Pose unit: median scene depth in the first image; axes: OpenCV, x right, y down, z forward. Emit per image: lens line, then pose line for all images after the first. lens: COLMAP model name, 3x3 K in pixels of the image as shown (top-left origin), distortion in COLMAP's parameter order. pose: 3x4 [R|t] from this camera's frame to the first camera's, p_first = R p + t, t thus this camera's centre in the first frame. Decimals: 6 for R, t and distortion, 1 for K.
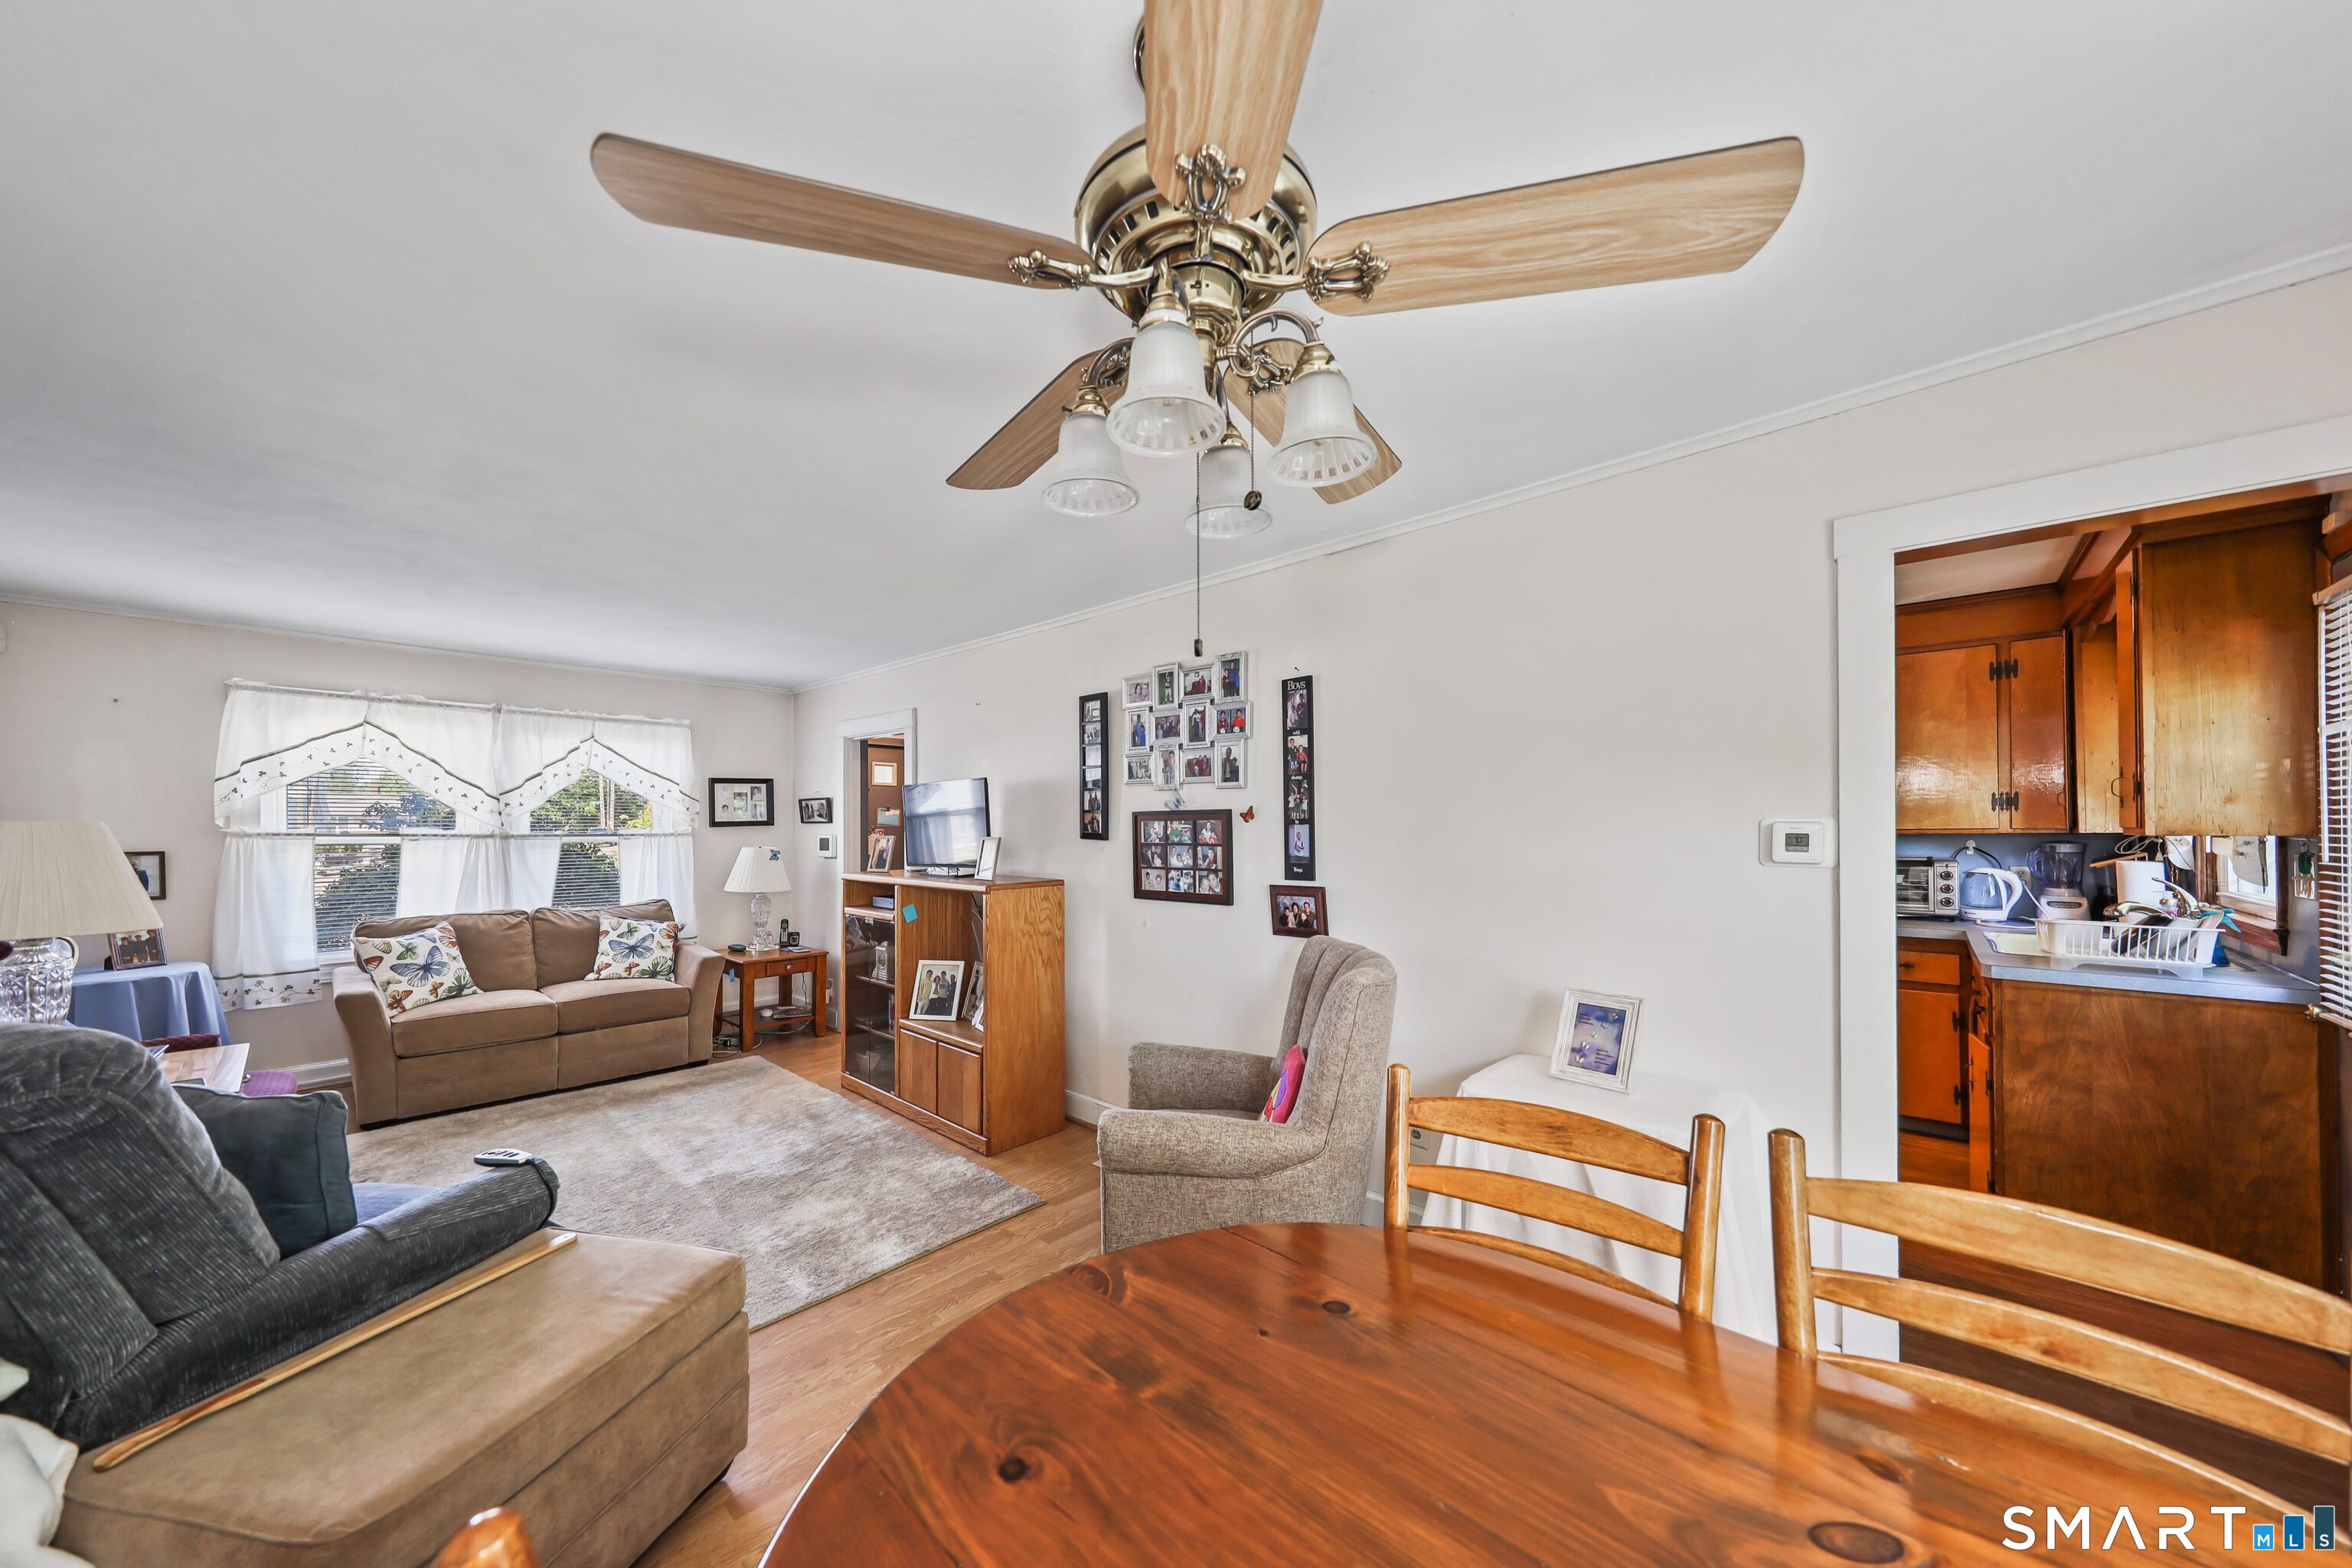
lens RADIAL K [[786.6, 0, 1171.9], [0, 786.6, 825.5], [0, 0, 1]] dist [0.000115, -0.000011]
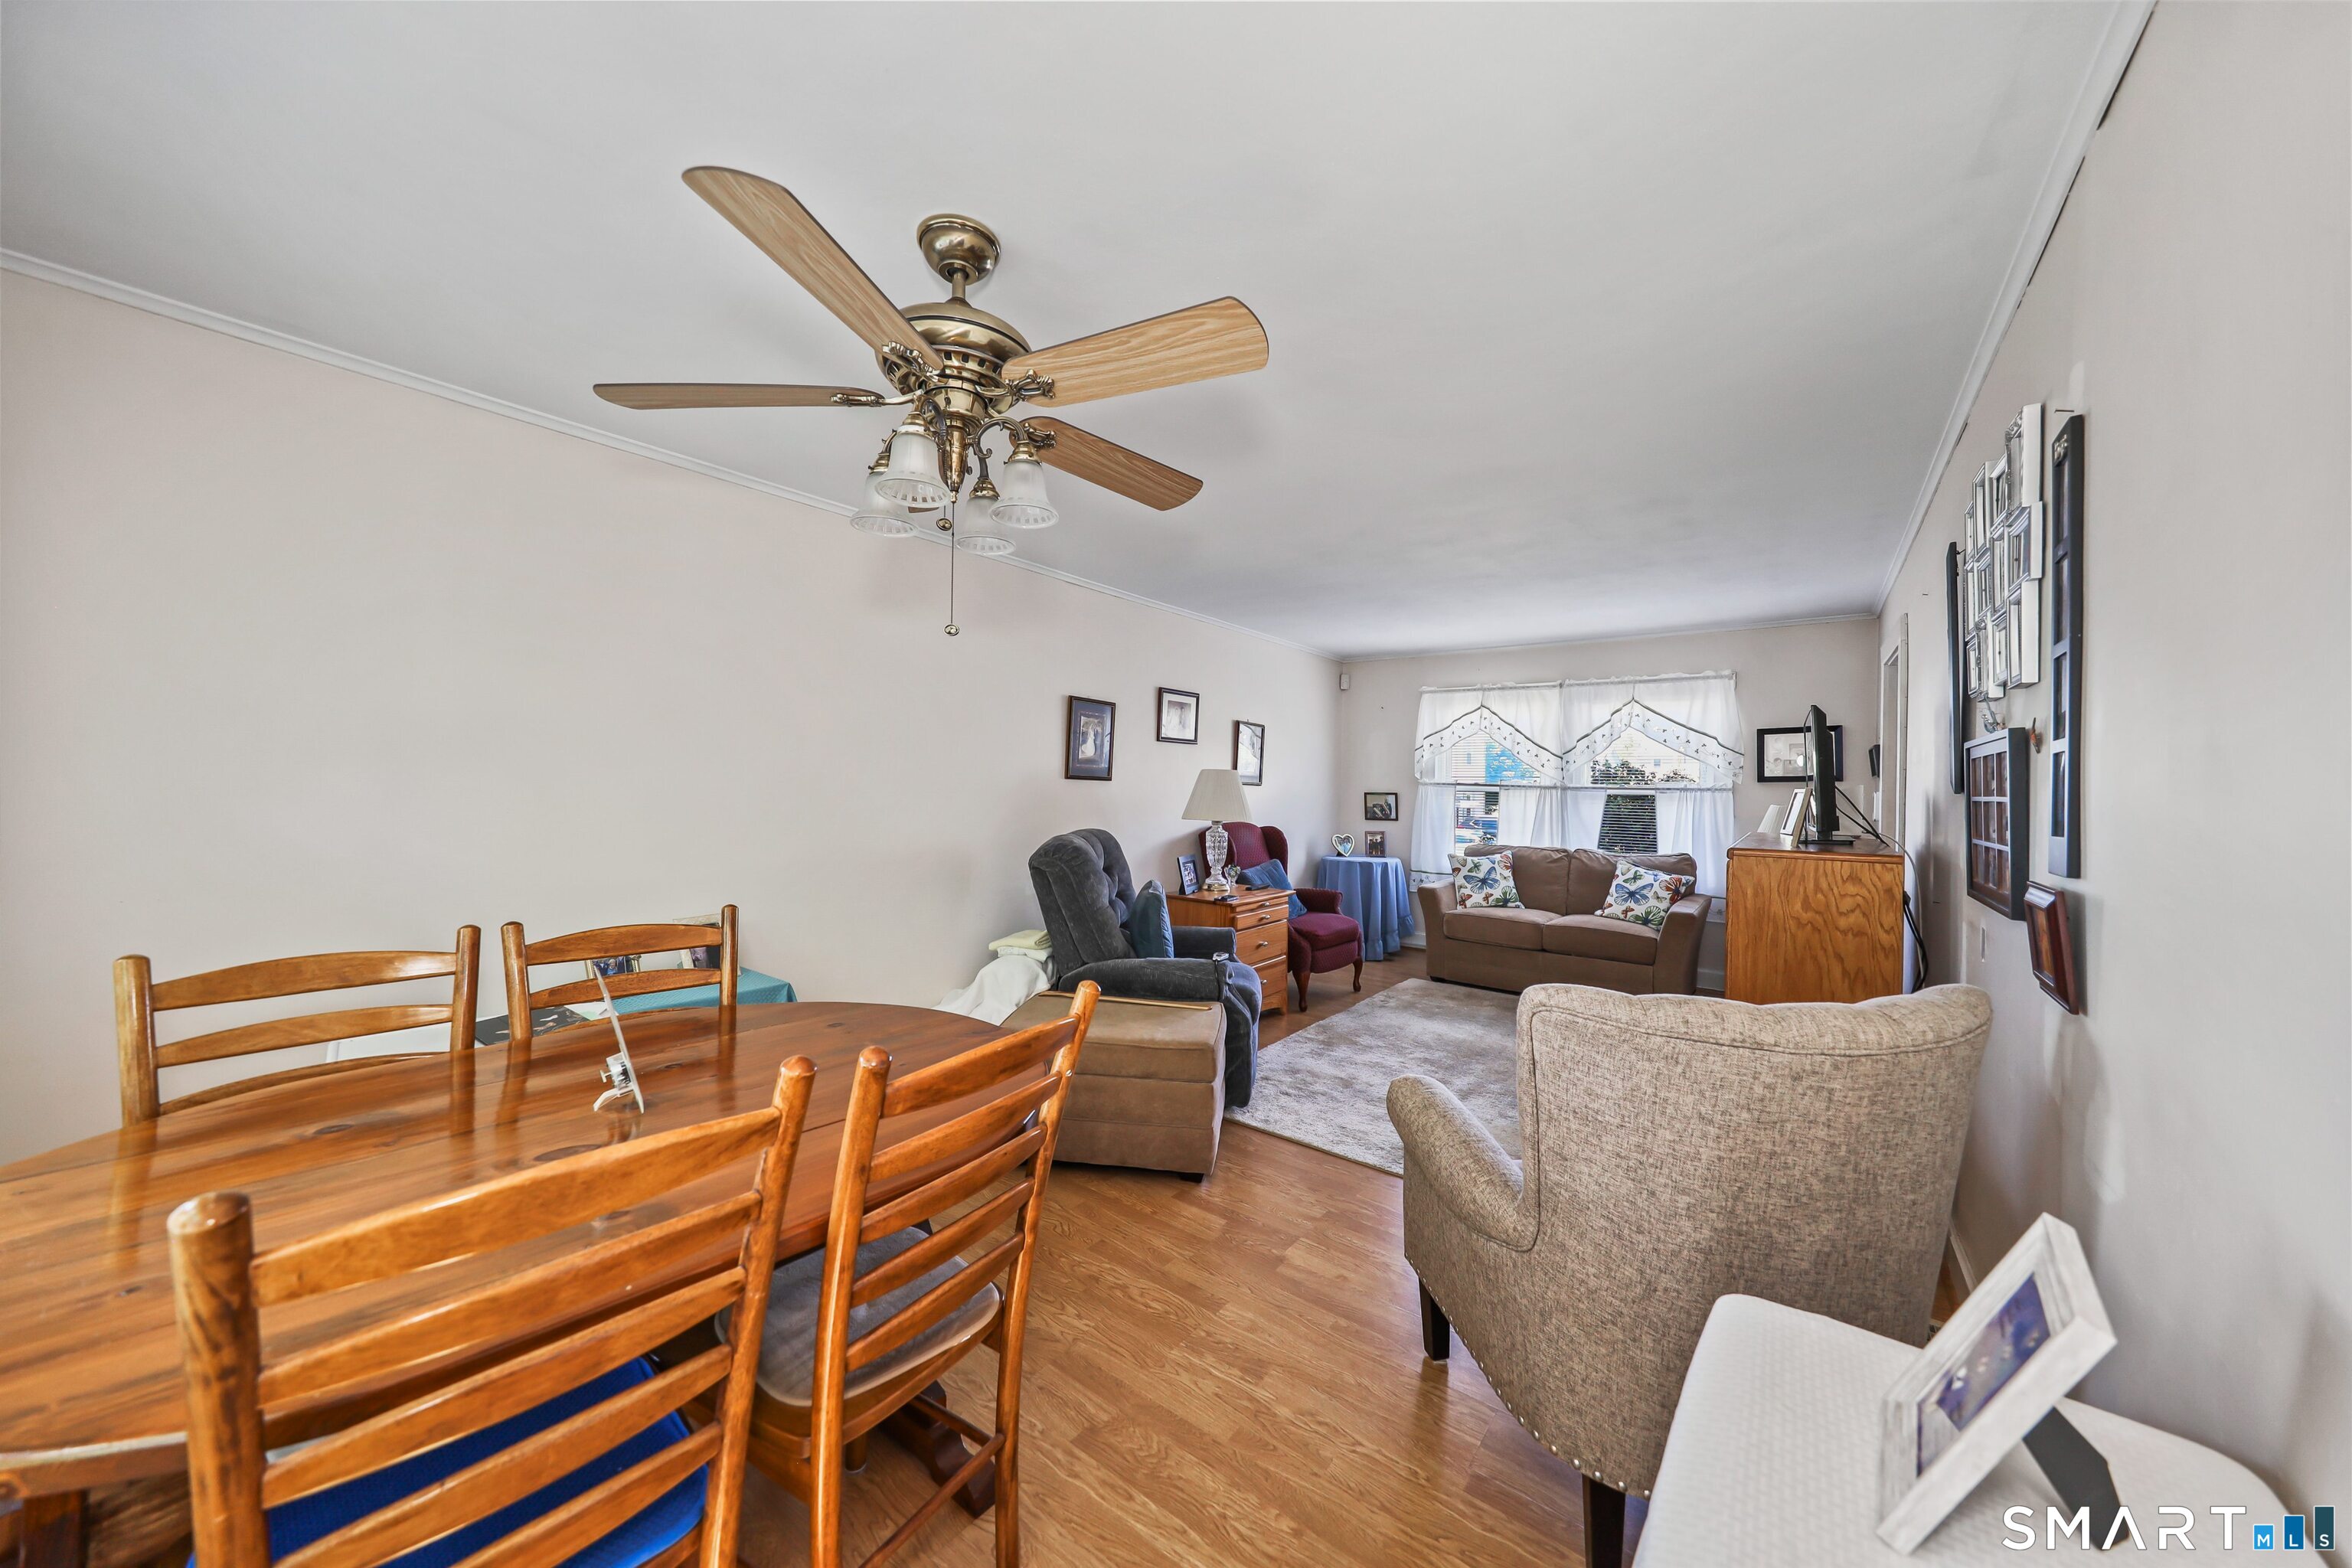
lens RADIAL K [[819.0, 0, 1176.0], [0, 819.0, 784.0], [0, 0, 1]] dist [-0.000112, -0.000058]
pose [[0.093066, 0.001809, -0.995658, 0.366215], [-0.014329, 0.999897, 0.000477, 0.015815], [0.995557, 0.014222, 0.093083, 0.282480]]
